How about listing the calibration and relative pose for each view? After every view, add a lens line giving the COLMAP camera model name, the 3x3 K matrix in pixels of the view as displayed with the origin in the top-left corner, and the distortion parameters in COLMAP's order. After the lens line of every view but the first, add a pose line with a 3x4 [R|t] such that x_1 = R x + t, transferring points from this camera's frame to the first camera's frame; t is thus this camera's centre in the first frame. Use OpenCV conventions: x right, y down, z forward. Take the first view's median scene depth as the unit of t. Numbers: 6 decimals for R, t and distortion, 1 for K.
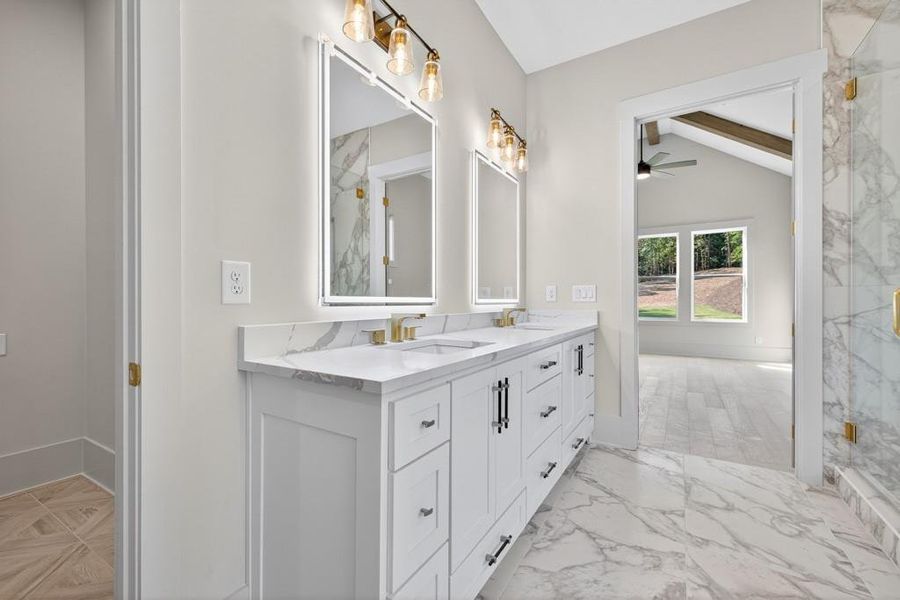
lens RADIAL K [[390.2, 0, 448.1], [0, 390.2, 300.6], [0, 0, 1]] dist [0.003199, 0.000628]
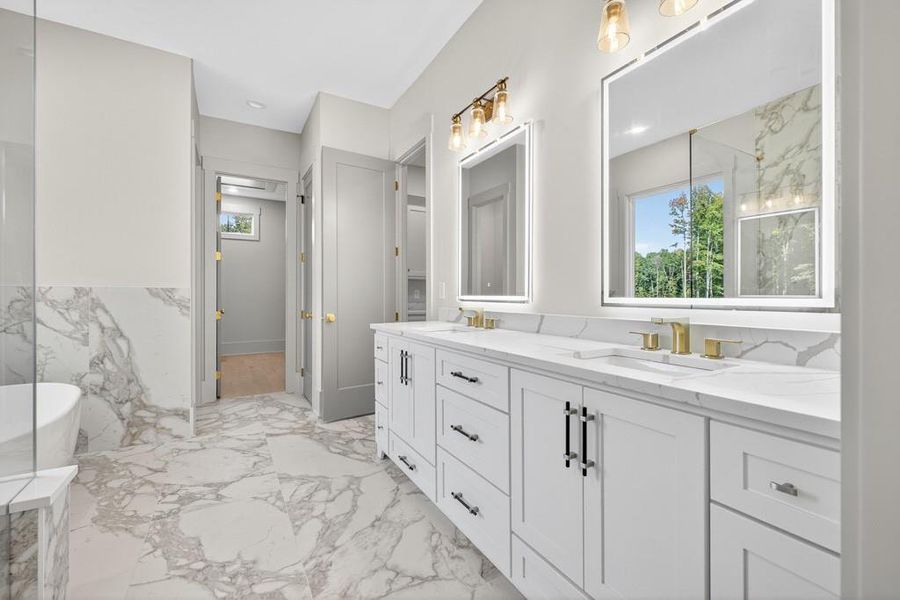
lens RADIAL K [[390.2, 0, 448.0], [0, 390.2, 295.3], [0, 0, 1]] dist [0.003199, 0.000628]
pose [[-0.494809, 0.000818, -0.869001, 1.090883], [0.001041, 0.999999, 0.000349, -0.010945], [0.869001, -0.000732, -0.494809, 1.507446]]
